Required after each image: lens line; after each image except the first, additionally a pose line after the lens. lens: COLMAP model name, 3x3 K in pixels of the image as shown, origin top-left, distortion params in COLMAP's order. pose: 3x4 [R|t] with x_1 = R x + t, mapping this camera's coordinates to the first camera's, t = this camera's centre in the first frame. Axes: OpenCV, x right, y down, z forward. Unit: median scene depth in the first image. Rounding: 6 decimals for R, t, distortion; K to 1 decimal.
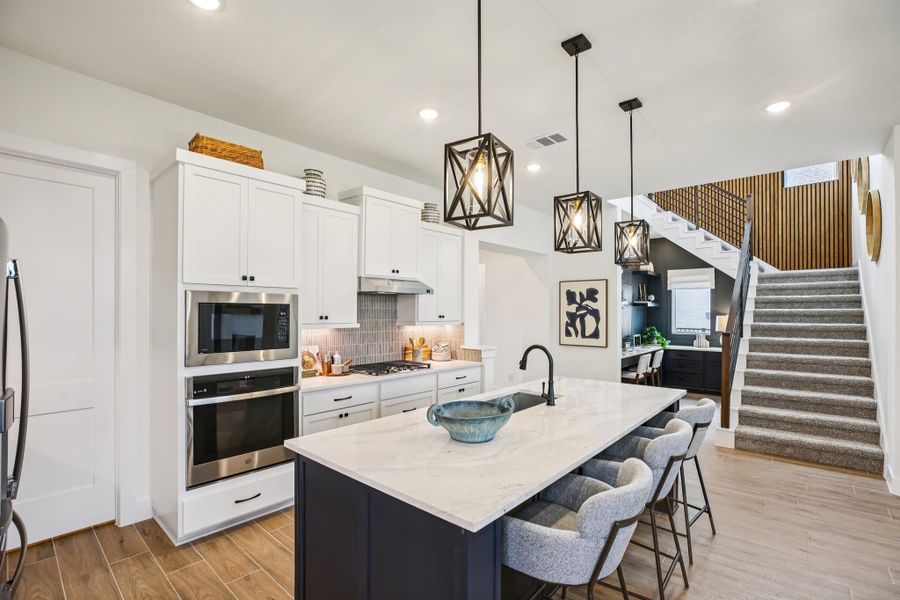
lens RADIAL K [[412.5, 0, 444.1], [0, 412.5, 310.3], [0, 0, 1]] dist [-0.034428, 0.004240]
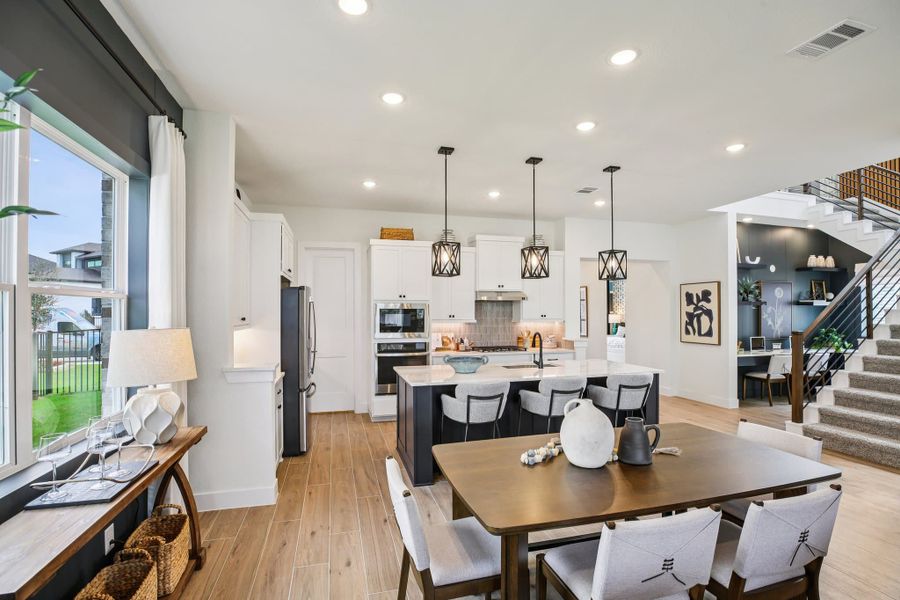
lens RADIAL K [[412.5, 0, 448.2], [0, 412.5, 310.0], [0, 0, 1]] dist [-0.034428, 0.004240]
pose [[0.839574, -0.006718, -0.543204, 0.361612], [0.005554, 0.999977, -0.003782, -0.000899], [0.543217, 0.000159, 0.839592, -0.257937]]
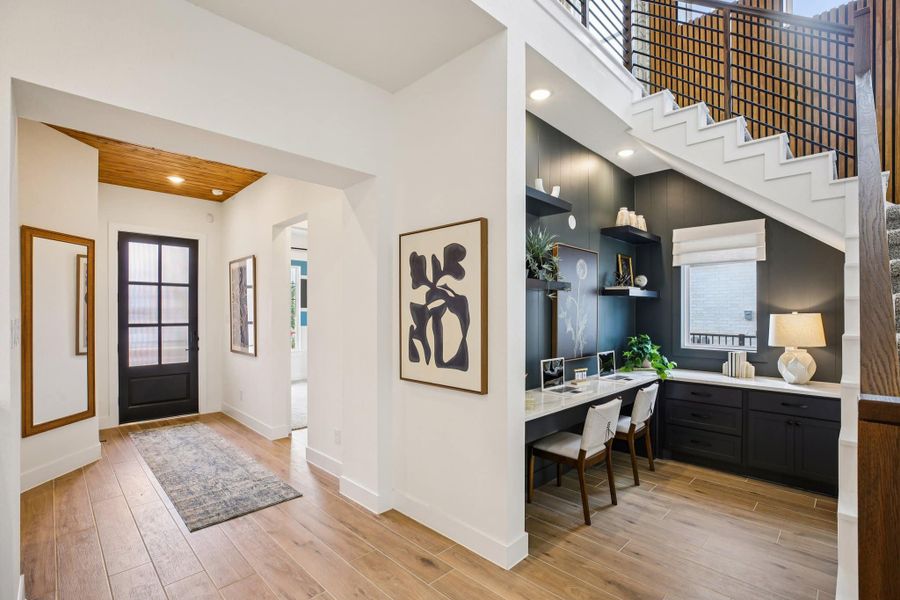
lens RADIAL K [[412.5, 0, 449.5], [0, 412.5, 312.0], [0, 0, 1]] dist [-0.034428, 0.004240]
pose [[0.998413, -0.001590, -0.056294, 0.367911], [0.001711, 0.999996, 0.002096, 0.011553], [0.056291, -0.002189, 0.998412, 0.580119]]
